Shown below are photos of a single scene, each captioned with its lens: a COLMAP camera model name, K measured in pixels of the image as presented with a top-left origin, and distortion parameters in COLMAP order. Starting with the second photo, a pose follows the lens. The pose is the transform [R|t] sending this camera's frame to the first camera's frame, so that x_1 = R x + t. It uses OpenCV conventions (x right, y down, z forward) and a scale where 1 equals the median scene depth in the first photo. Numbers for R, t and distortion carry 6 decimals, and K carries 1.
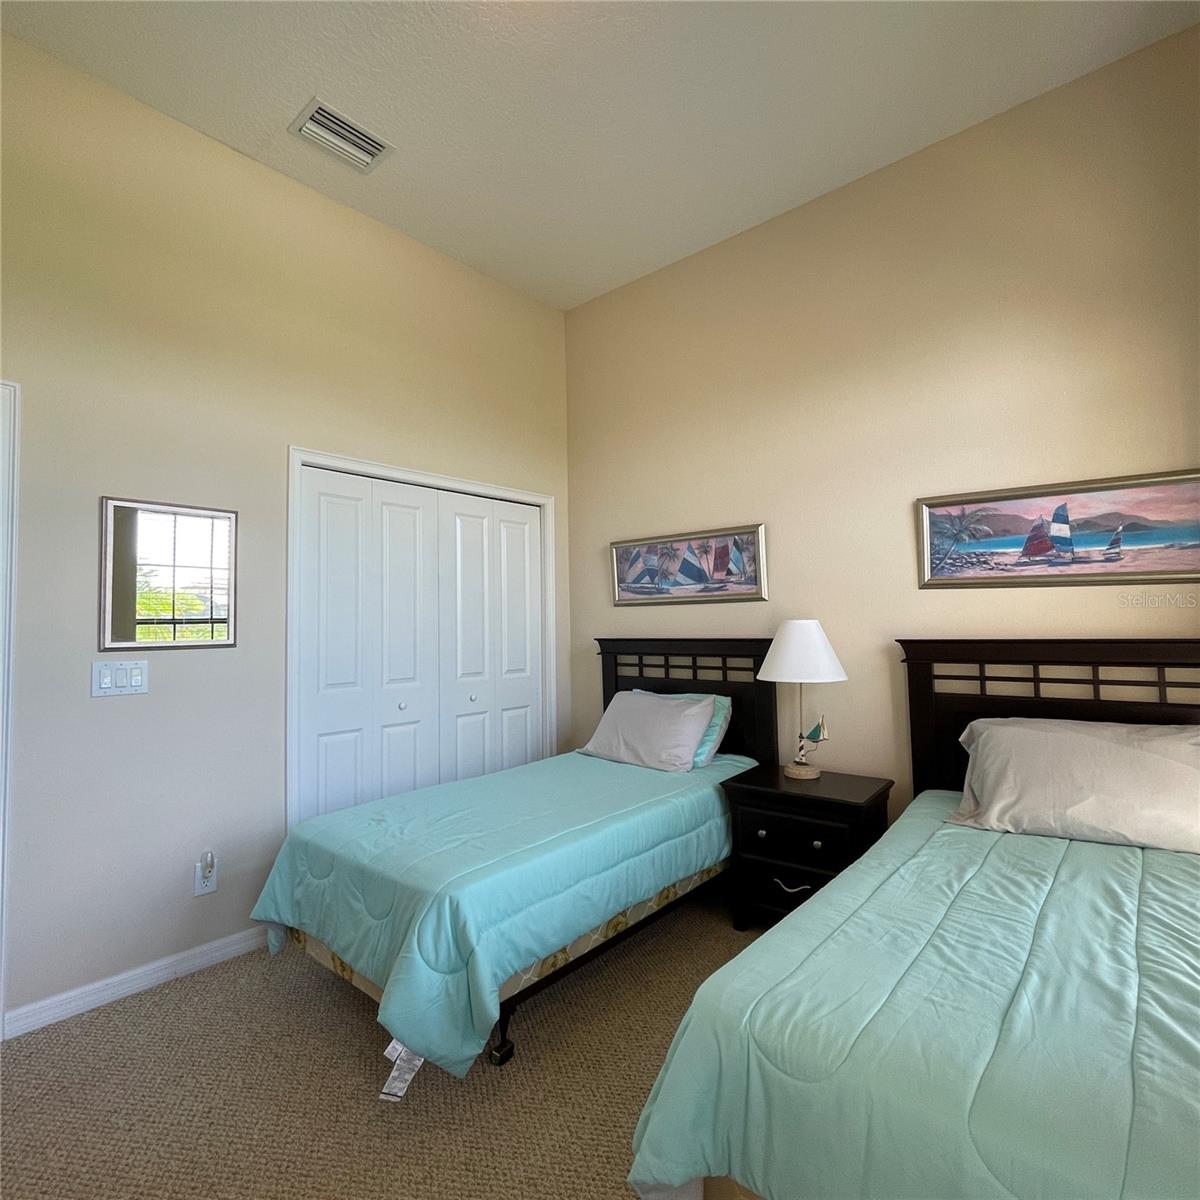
lens RADIAL K [[645.8, 0, 597.4], [0, 645.8, 595.0], [0, 0, 1]] dist [-0.002540, 0.000796]
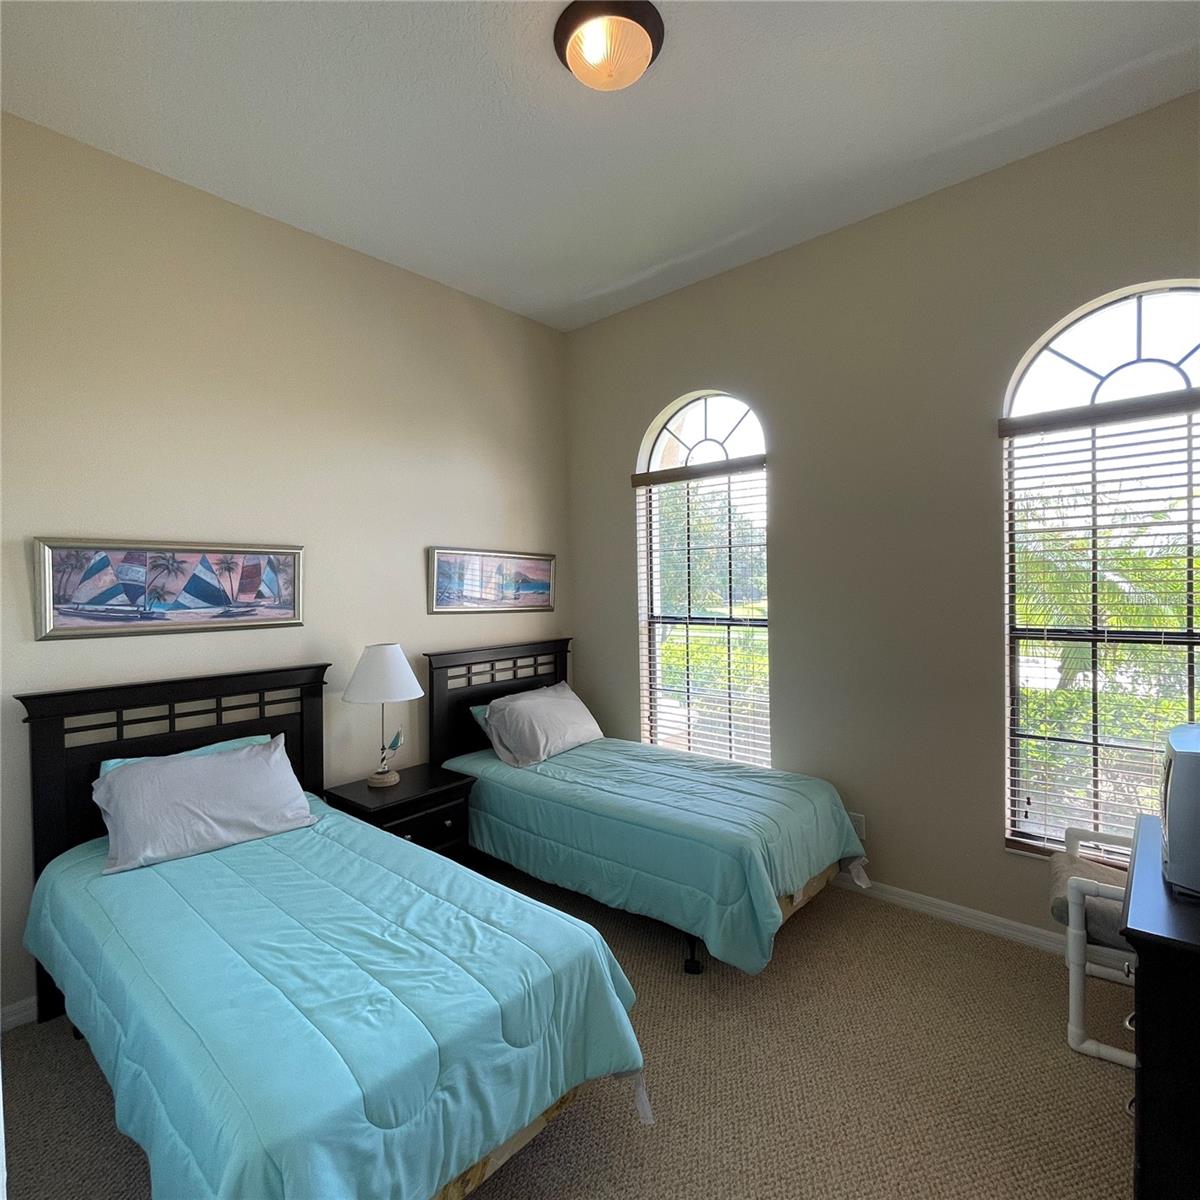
lens RADIAL K [[645.8, 0, 597.3], [0, 645.8, 599.9], [0, 0, 1]] dist [-0.002540, 0.000796]
pose [[0.015707, -0.004291, 0.999867, -0.655664], [-0.028515, 0.999582, 0.004738, -0.044464], [-0.999470, -0.028585, 0.015578, 0.510487]]
